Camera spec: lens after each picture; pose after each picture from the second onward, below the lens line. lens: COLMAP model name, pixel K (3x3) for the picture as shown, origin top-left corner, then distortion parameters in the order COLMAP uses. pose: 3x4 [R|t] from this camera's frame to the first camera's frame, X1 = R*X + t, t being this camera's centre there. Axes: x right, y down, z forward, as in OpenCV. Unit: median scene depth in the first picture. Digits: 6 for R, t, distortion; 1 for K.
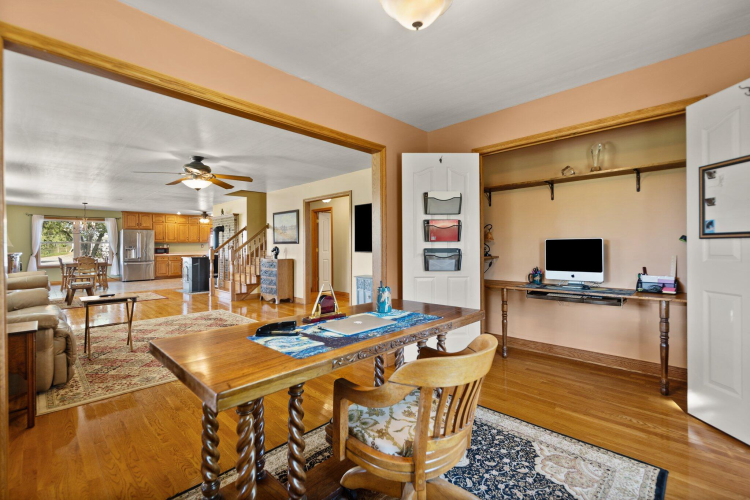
lens RADIAL K [[324.3, 0, 375.0], [0, 324.3, 250.0], [0, 0, 1]] dist [0.001477, 0.000436]
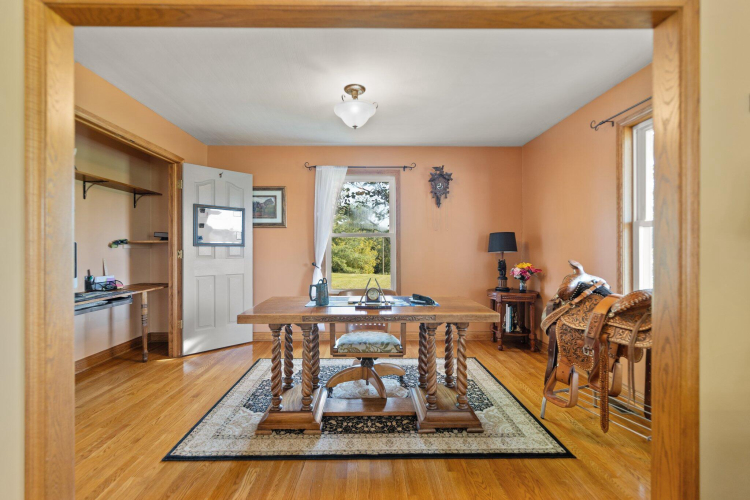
lens RADIAL K [[324.3, 0, 375.0], [0, 324.3, 250.0], [0, 0, 1]] dist [0.001477, 0.000436]
pose [[-0.708669, 0.002589, 0.705537, -0.865547], [0.008285, 0.999955, 0.004652, -0.014157], [-0.705493, 0.009142, -0.708658, 1.545730]]
